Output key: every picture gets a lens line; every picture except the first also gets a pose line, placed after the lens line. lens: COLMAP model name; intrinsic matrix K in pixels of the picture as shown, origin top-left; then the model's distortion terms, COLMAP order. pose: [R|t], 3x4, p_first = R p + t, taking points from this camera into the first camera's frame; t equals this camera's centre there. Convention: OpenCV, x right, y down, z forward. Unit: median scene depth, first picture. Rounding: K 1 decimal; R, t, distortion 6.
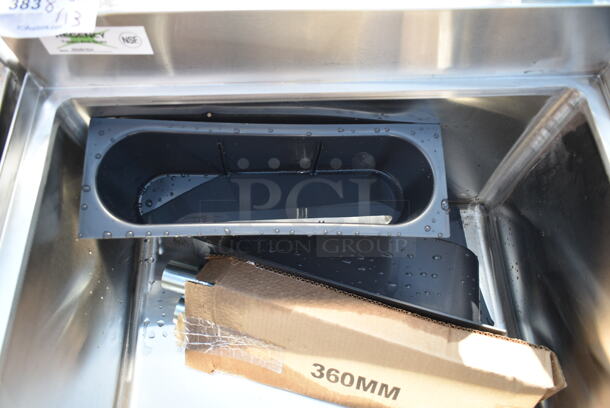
lens RADIAL K [[467.0, 0, 304.4], [0, 467.0, 203.5], [0, 0, 1]] dist [-0.021129, 0.005295]
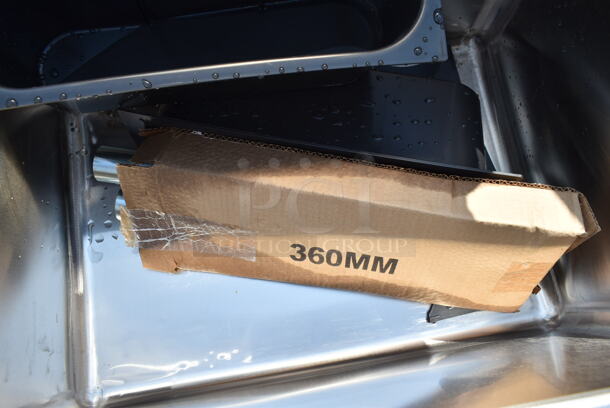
lens RADIAL K [[467.0, 0, 305.7], [0, 467.0, 199.8], [0, 0, 1]] dist [-0.021129, 0.005295]
pose [[0.992027, -0.123390, 0.025645, 0.035078], [0.115339, 0.970909, 0.209840, 0.100980], [-0.050791, -0.205209, 0.977399, 0.217323]]
